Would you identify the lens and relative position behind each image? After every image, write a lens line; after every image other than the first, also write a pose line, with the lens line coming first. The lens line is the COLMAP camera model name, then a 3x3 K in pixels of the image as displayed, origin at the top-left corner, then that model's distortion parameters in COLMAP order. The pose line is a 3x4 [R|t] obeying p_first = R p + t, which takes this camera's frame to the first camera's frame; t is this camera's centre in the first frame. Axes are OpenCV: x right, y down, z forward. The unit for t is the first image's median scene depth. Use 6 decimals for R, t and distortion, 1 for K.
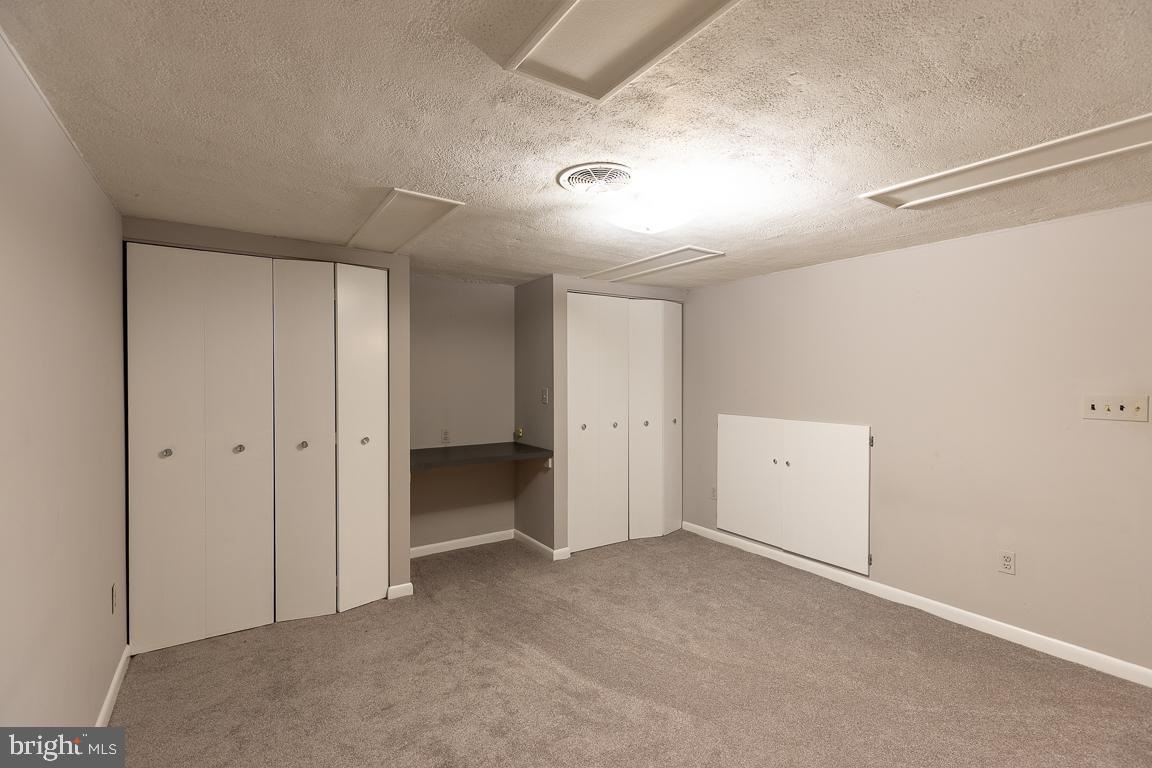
lens RADIAL K [[520.6, 0, 576.0], [0, 520.6, 384.0], [0, 0, 1]] dist [-0.000902, -0.000664]
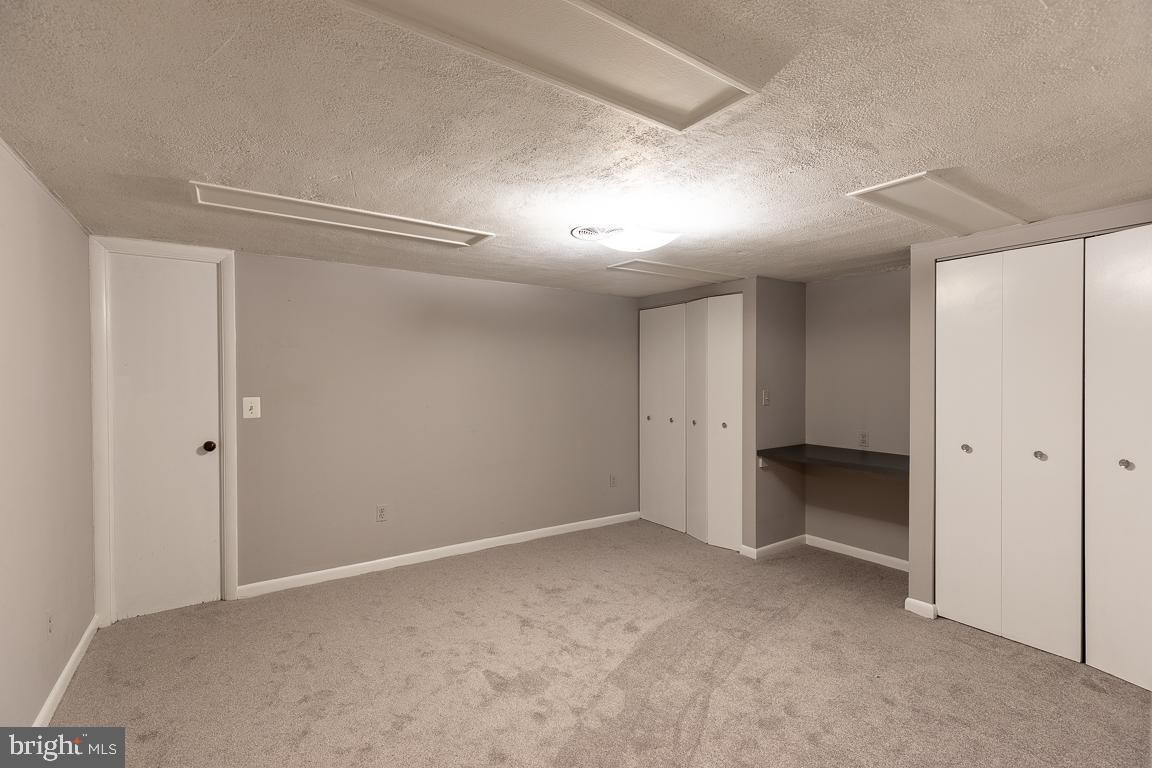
lens RADIAL K [[520.6, 0, 576.0], [0, 520.6, 384.0], [0, 0, 1]] dist [-0.000902, -0.000664]
pose [[0.002960, 0.010095, -0.999945, 0.919283], [-0.011640, 0.999882, 0.010060, -0.006147], [0.999928, 0.011609, 0.003077, 0.608703]]
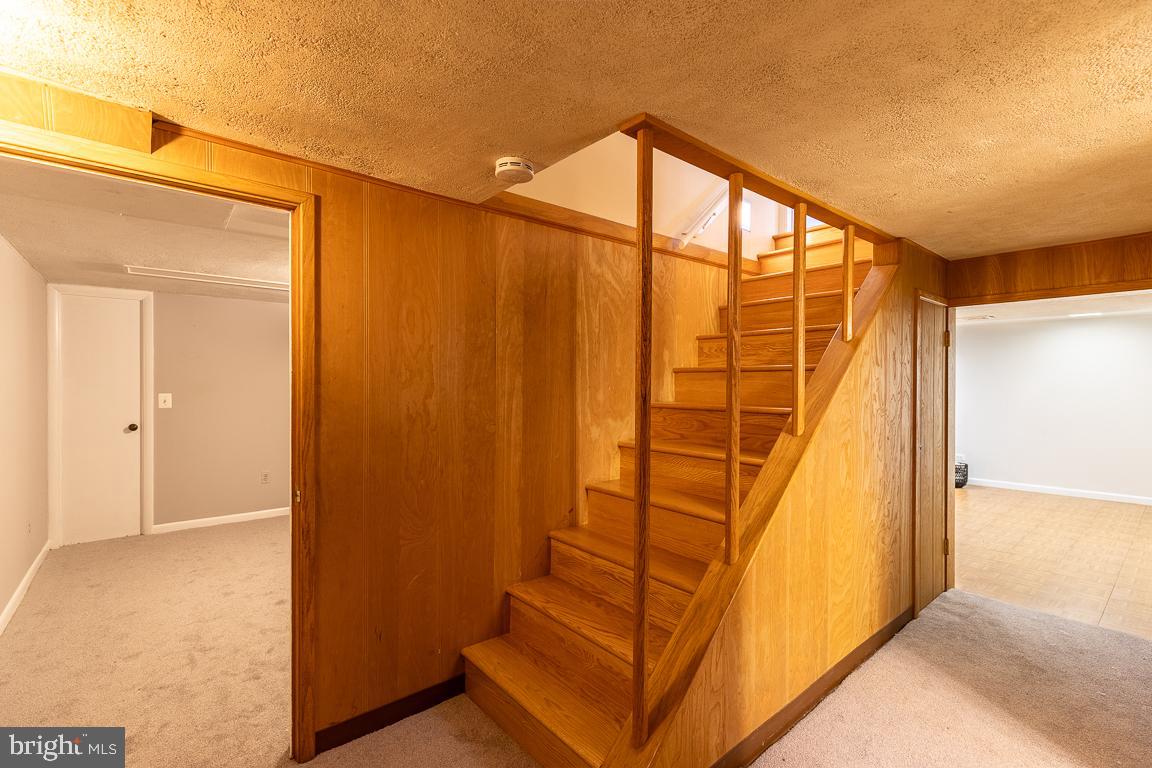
lens RADIAL K [[510.9, 0, 576.0], [0, 510.9, 384.0], [0, 0, 1]] dist [-0.002180, -0.000547]
pose [[0.110654, 0.002314, -0.993856, 1.478632], [-0.017651, 0.999844, 0.000363, -0.010641], [0.993702, 0.017503, 0.110678, 0.983581]]
